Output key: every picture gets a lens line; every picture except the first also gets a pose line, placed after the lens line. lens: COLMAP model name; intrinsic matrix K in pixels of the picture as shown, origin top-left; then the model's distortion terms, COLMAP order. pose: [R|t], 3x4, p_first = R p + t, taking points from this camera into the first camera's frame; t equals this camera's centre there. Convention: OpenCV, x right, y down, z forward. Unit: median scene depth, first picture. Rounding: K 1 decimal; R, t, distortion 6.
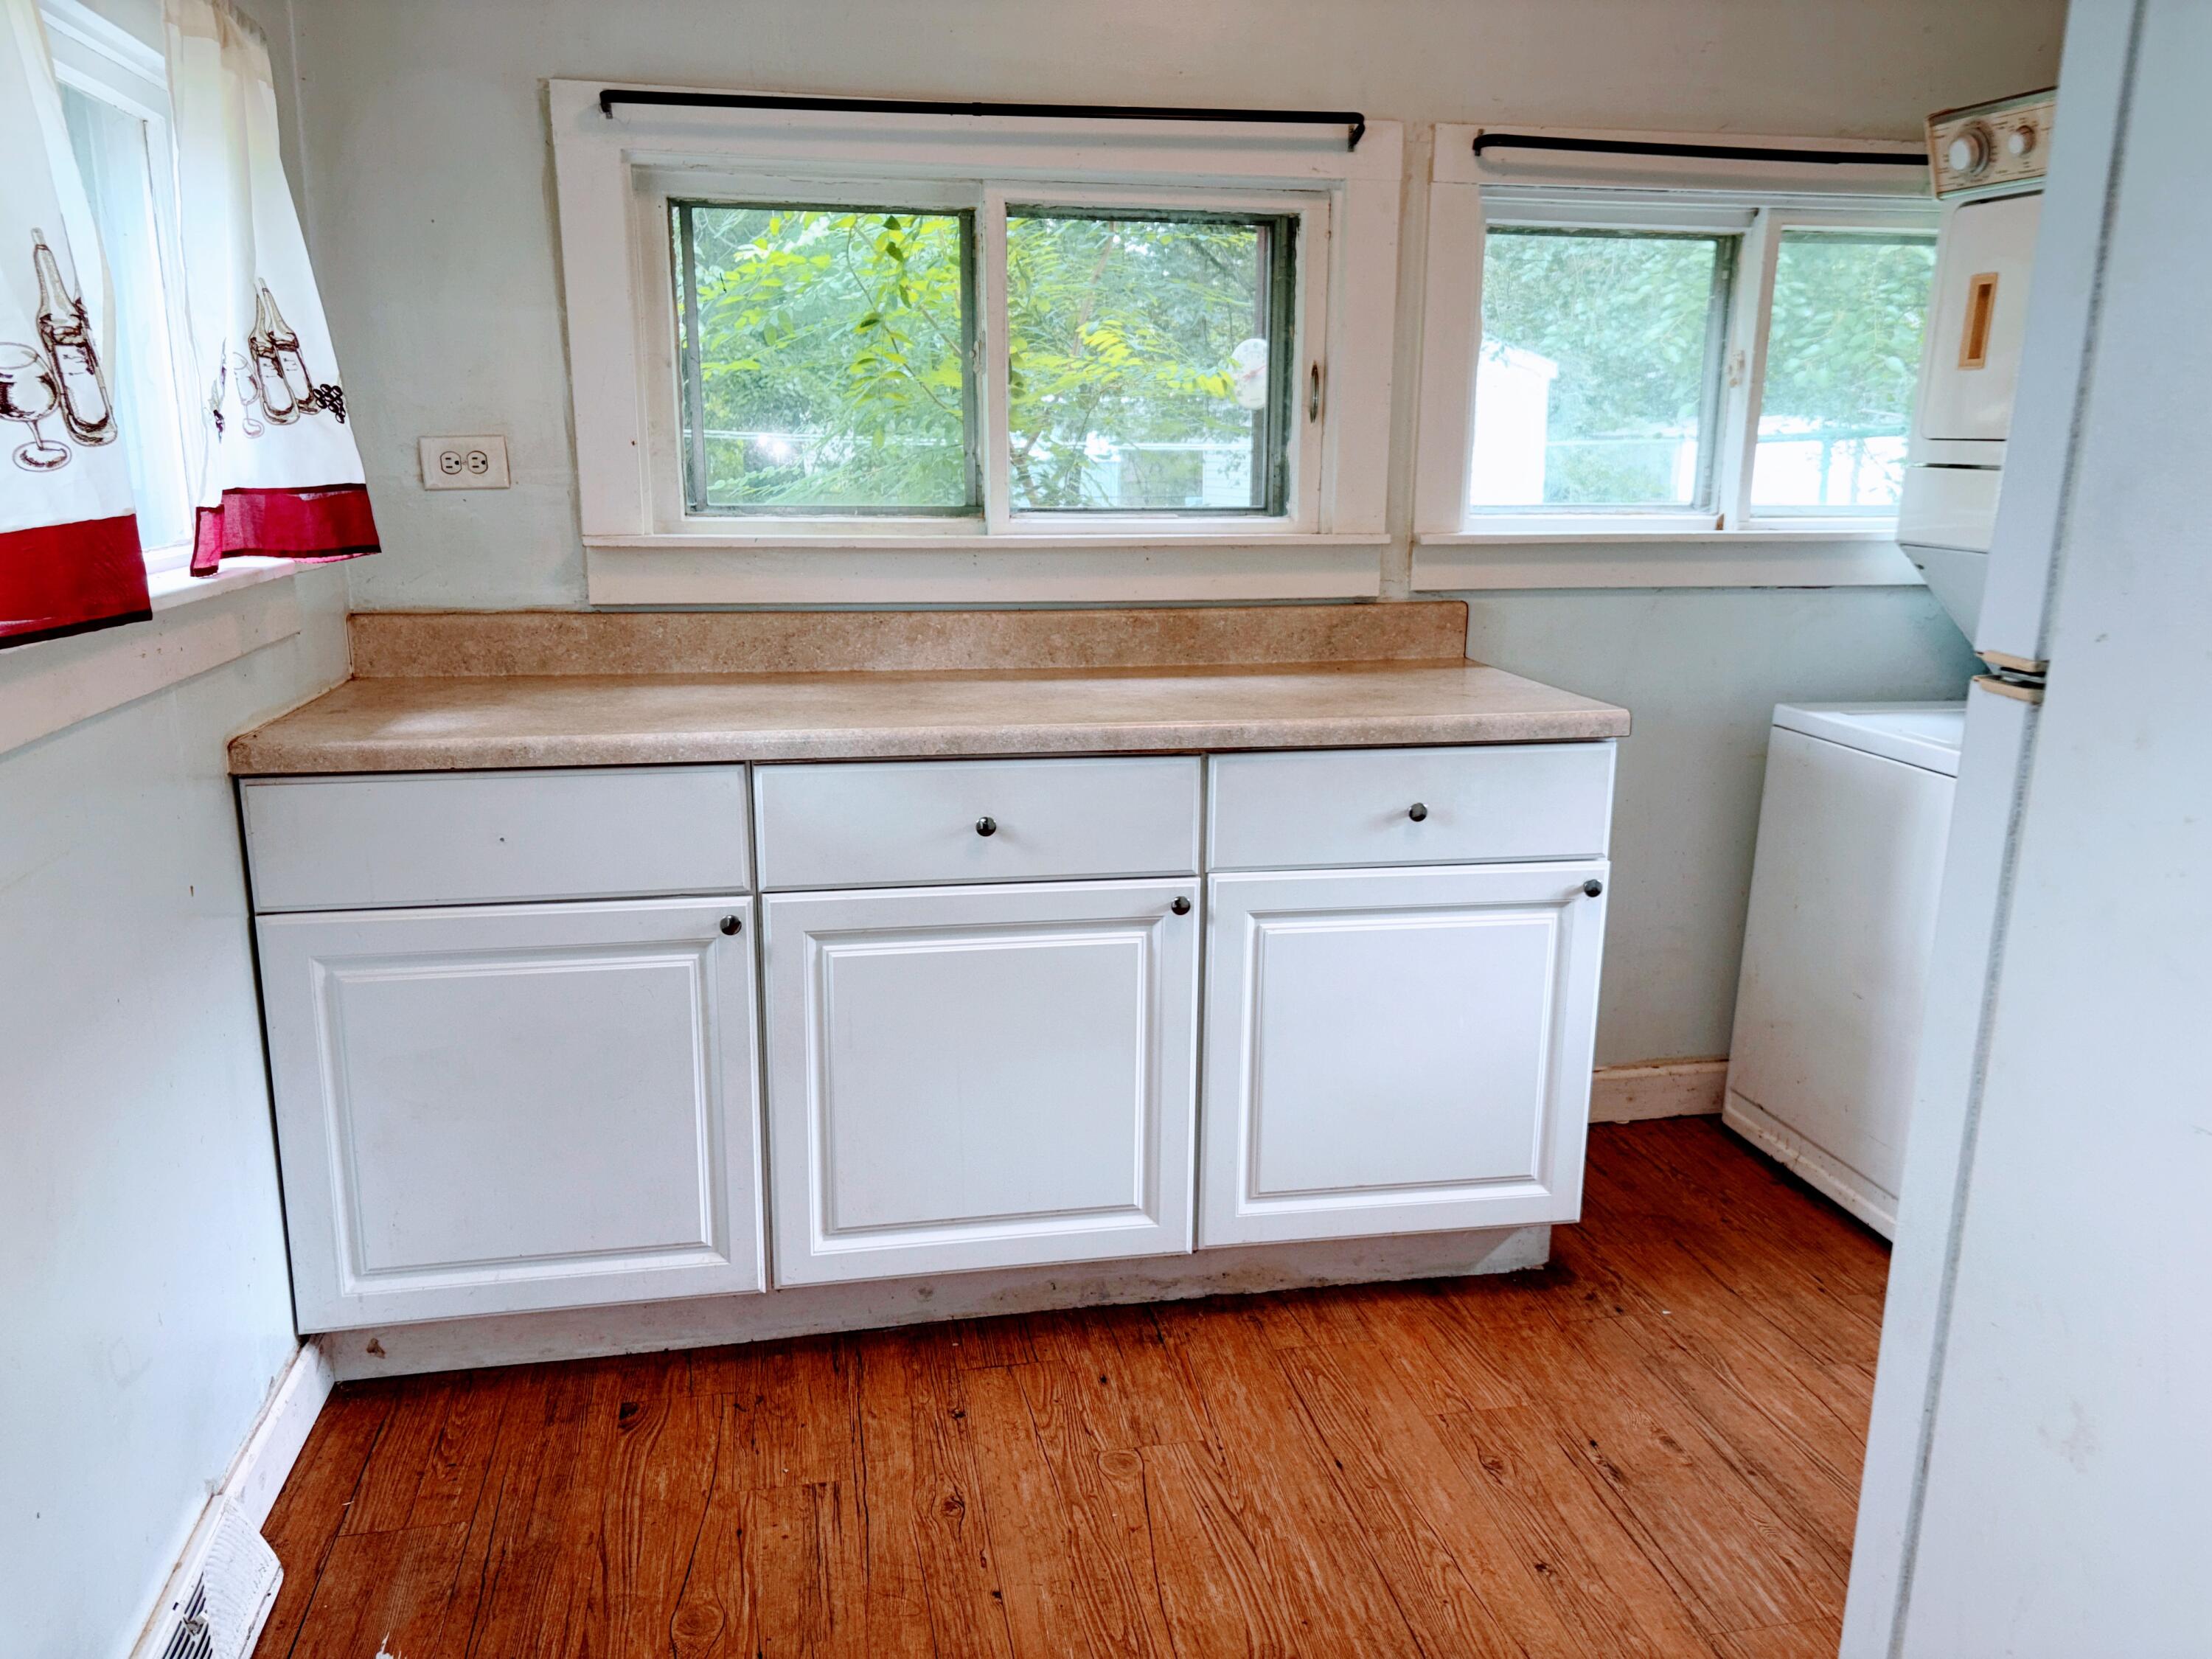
lens RADIAL K [[1678.9, 0, 1099.6], [0, 1678.9, 856.6], [0, 0, 1]] dist [0.054398, -0.064169]
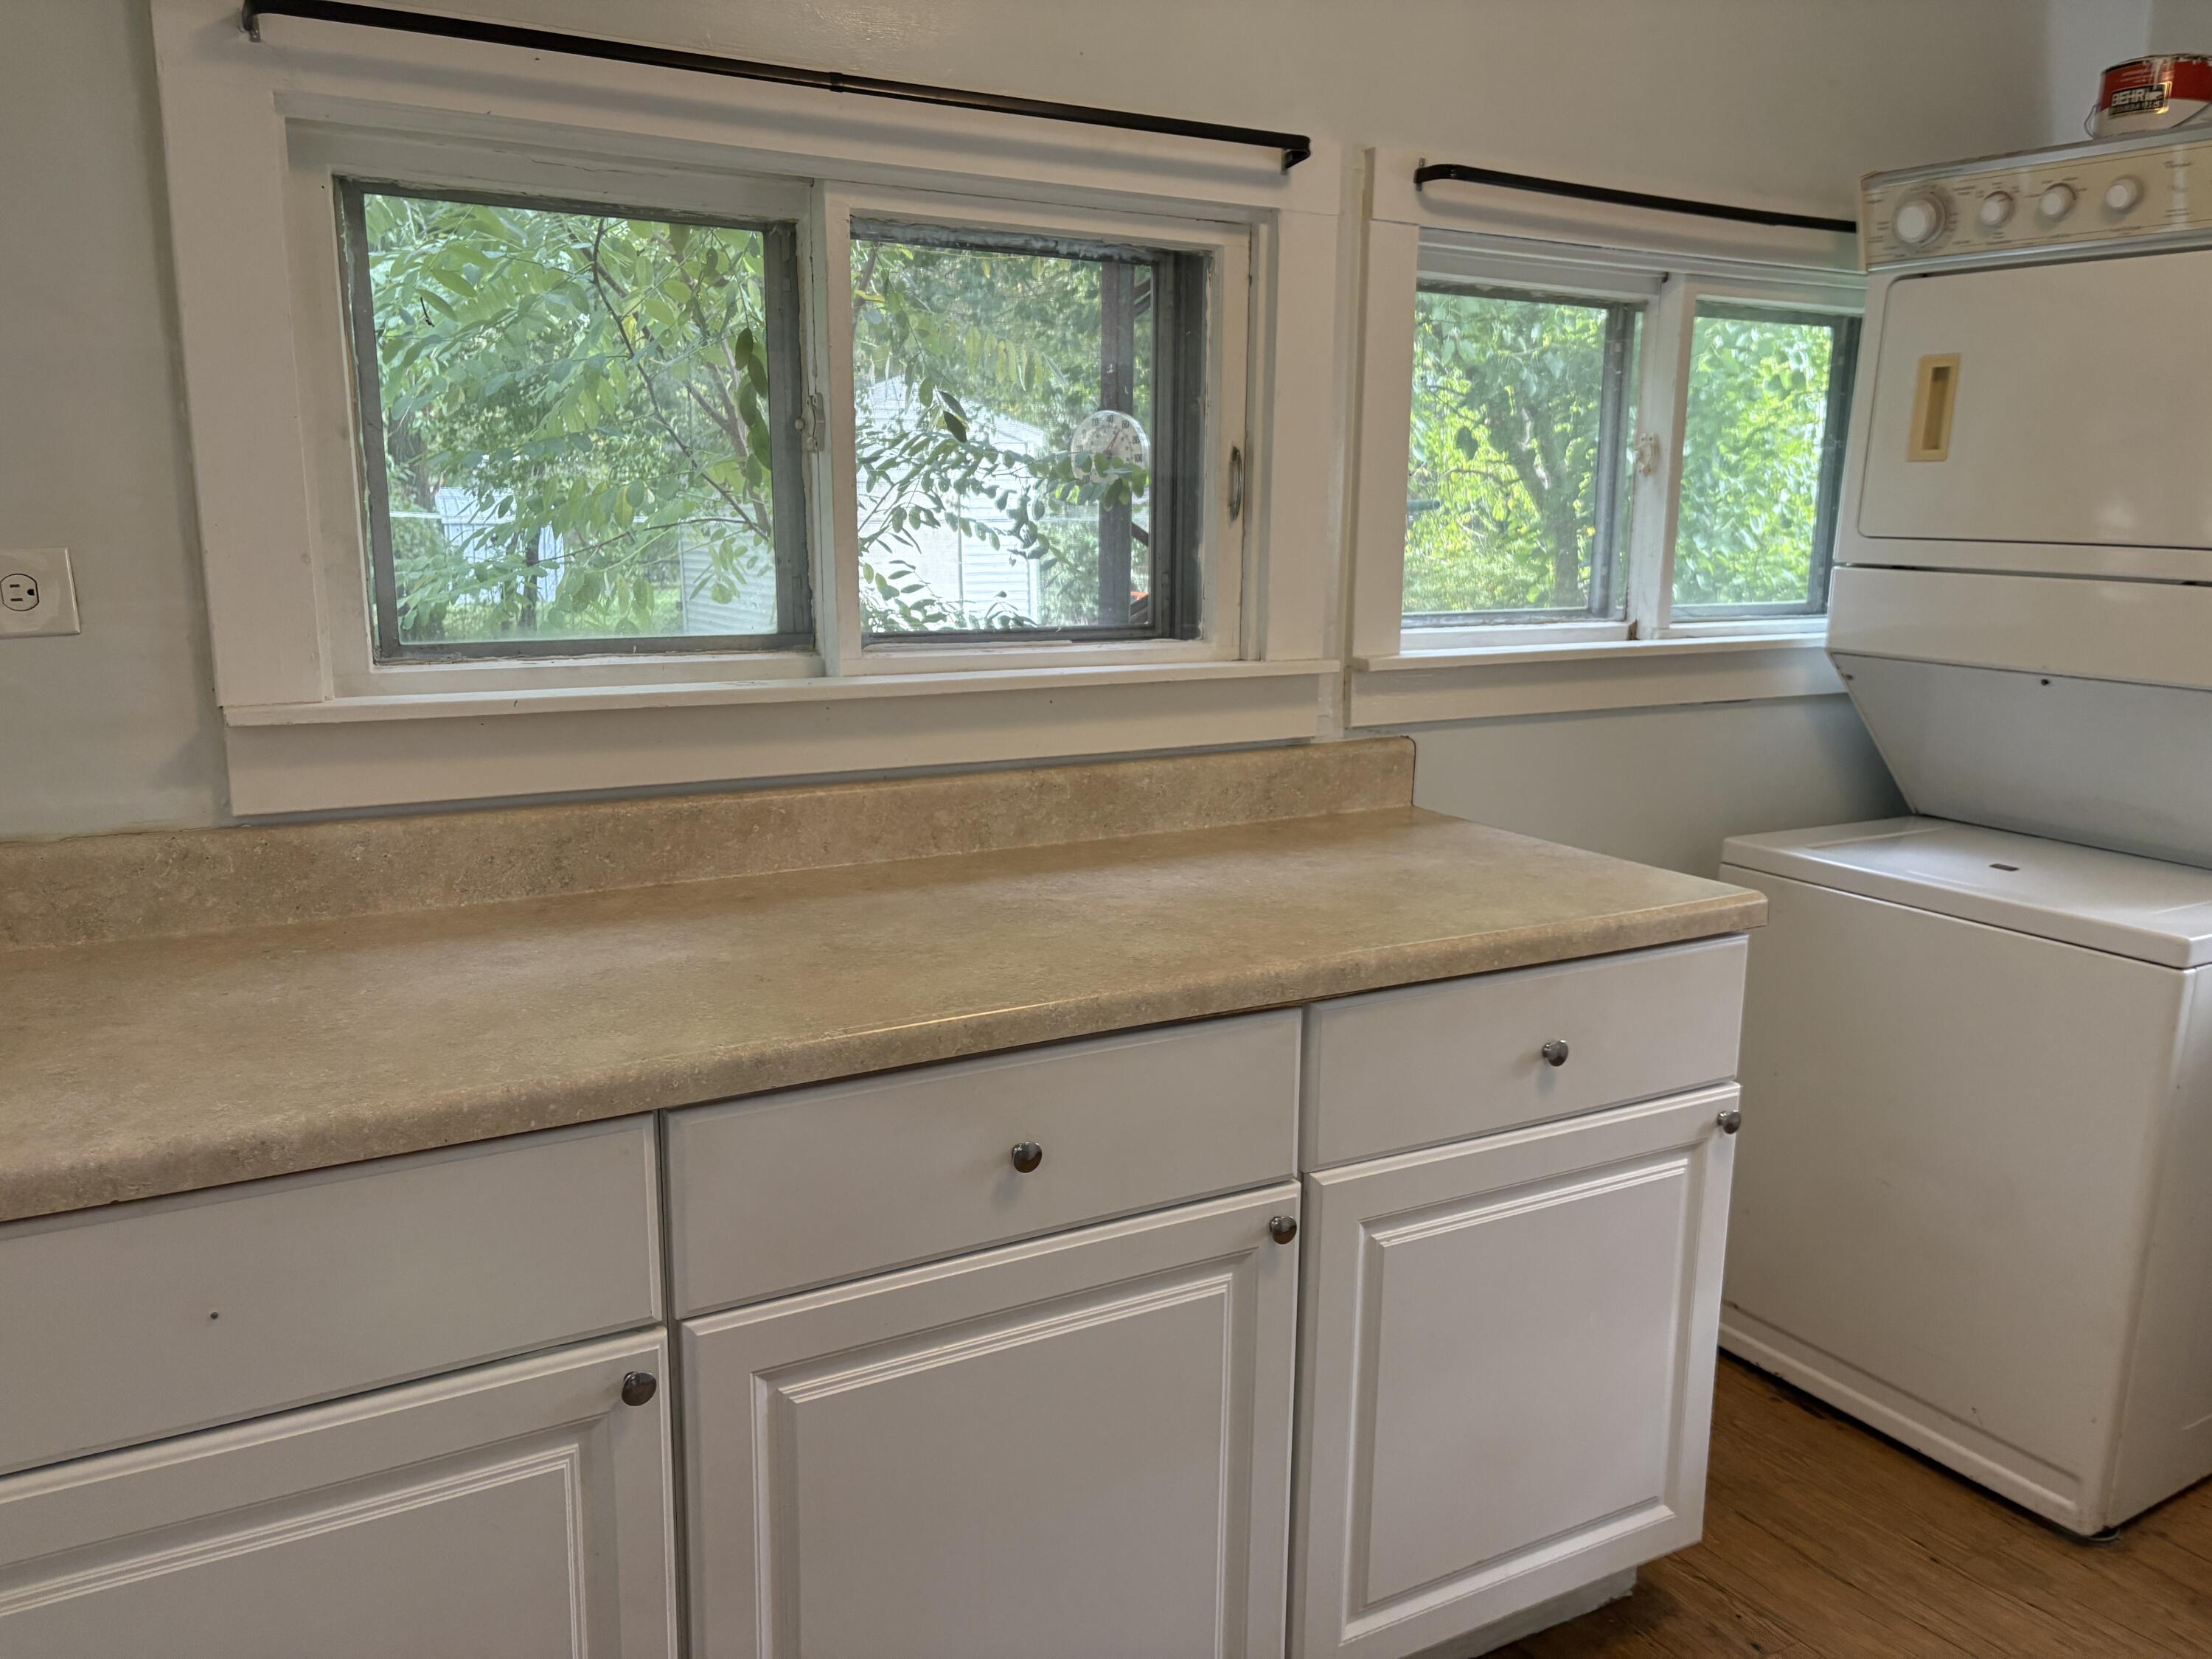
lens RADIAL K [[1687.5, 0, 1107.0], [0, 1687.5, 839.7], [0, 0, 1]] dist [0.054714, -0.061417]
pose [[0.946731, -0.061100, 0.316175, -0.191604], [0.074912, 0.996686, -0.031704, -0.094277], [-0.313190, 0.053700, 0.948171, 0.302003]]
